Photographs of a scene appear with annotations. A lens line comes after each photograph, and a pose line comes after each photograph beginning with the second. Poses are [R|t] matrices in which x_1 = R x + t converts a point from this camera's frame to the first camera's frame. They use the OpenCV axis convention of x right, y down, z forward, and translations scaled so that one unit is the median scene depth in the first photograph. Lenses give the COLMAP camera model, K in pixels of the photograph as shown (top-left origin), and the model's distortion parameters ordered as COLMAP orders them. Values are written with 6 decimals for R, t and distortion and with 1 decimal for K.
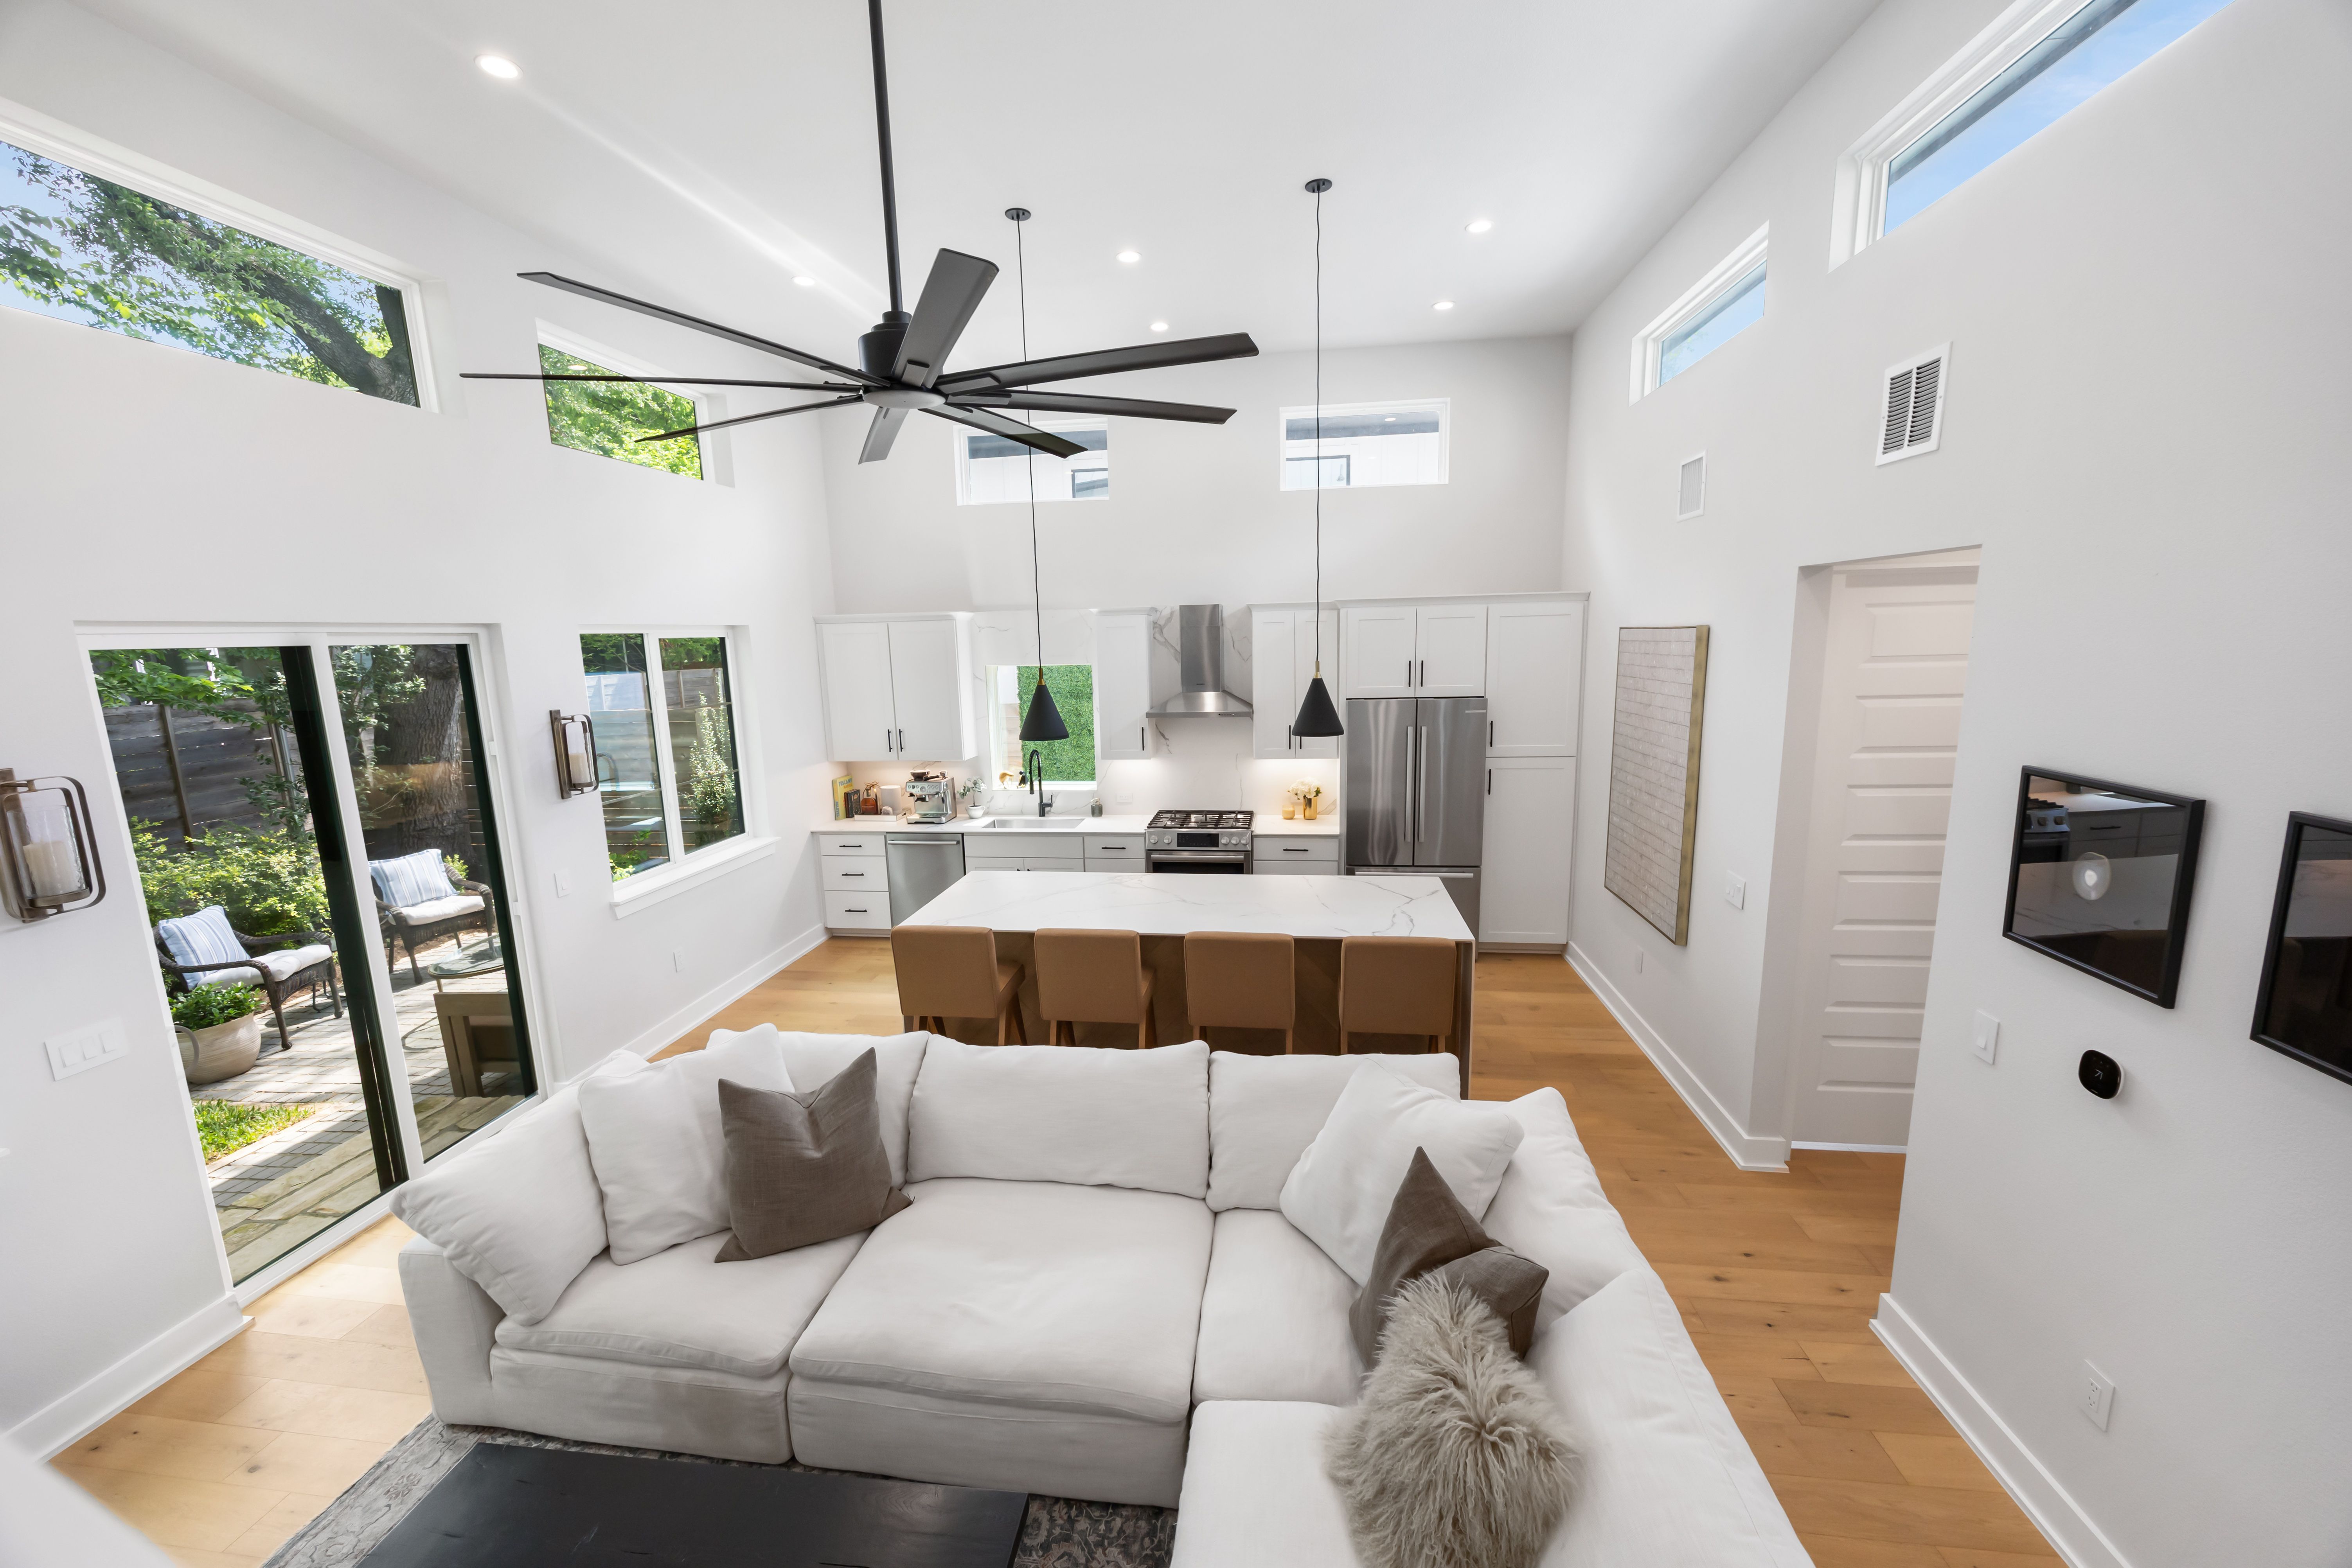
lens RADIAL K [[915.9, 0, 1176.2], [0, 915.9, 805.0], [0, 0, 1]] dist [0.002280, 0.000146]
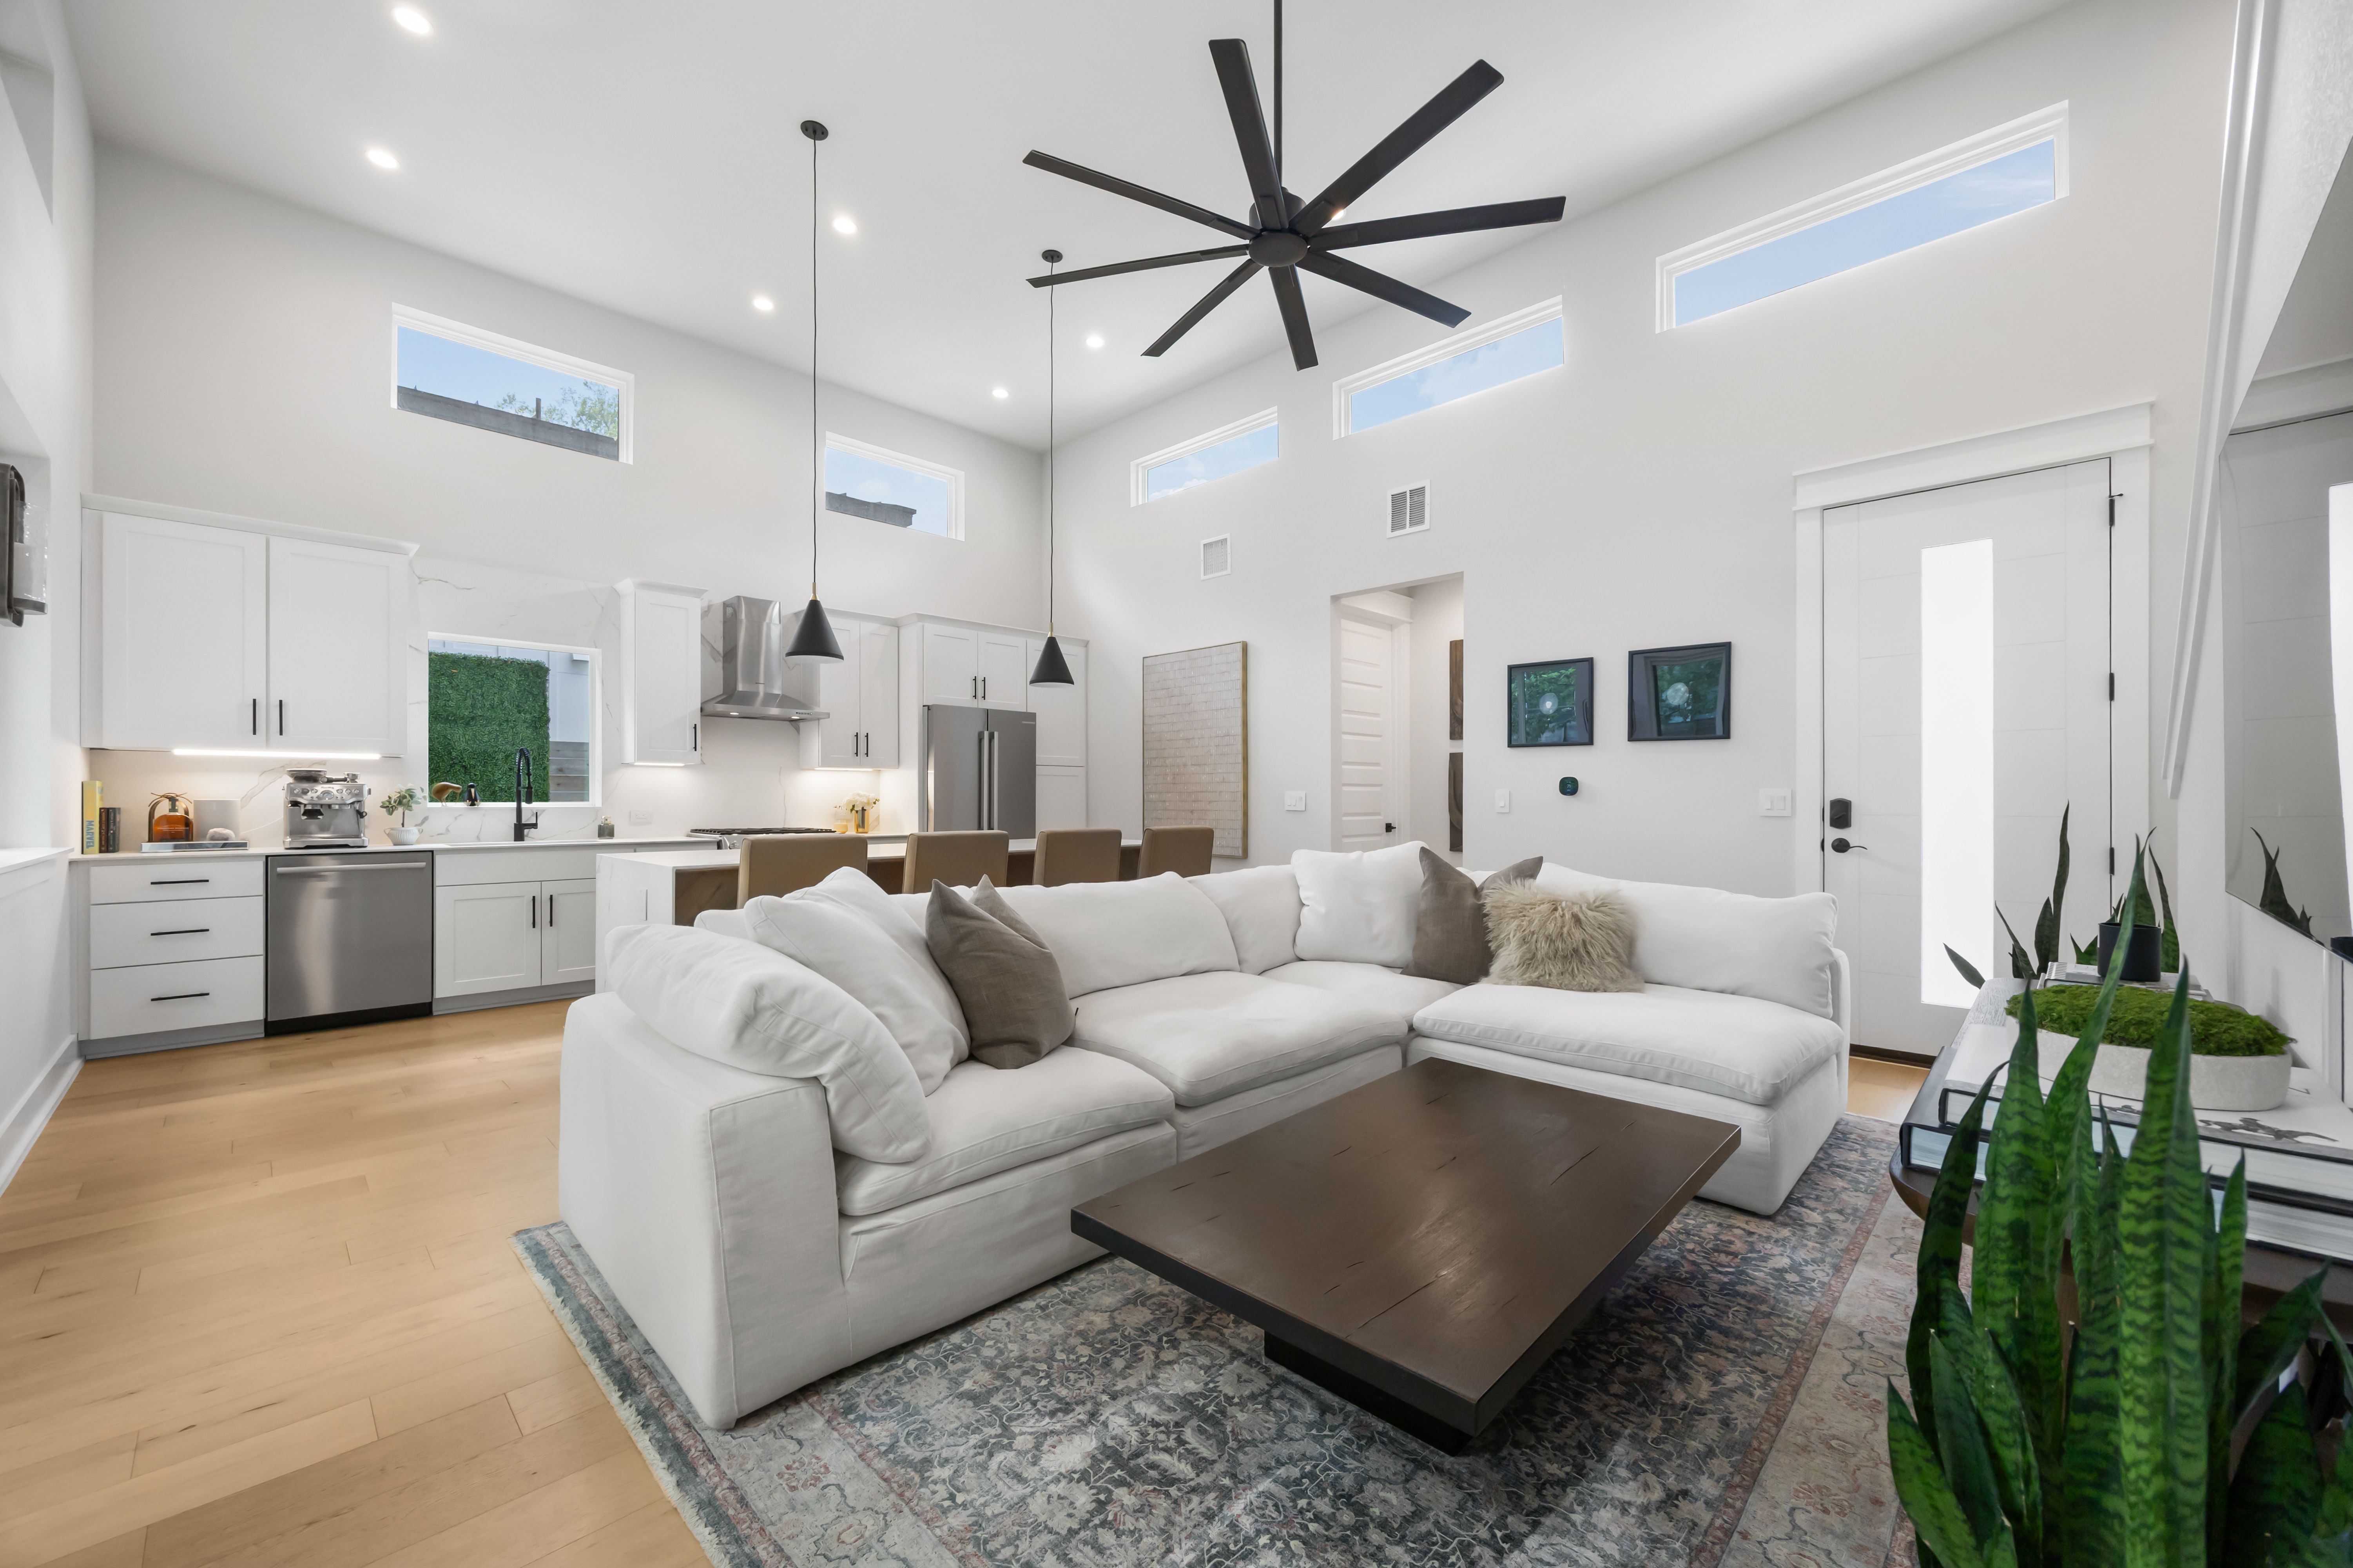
lens RADIAL K [[916.4, 0, 1176.7], [0, 916.4, 805.0], [0, 0, 1]] dist [0.002280, 0.000146]
pose [[0.597101, 0.024526, 0.801791, -0.724366], [0.136667, 0.981809, -0.131810, 0.263381], [-0.790438, 0.188282, 0.582887, 0.236733]]
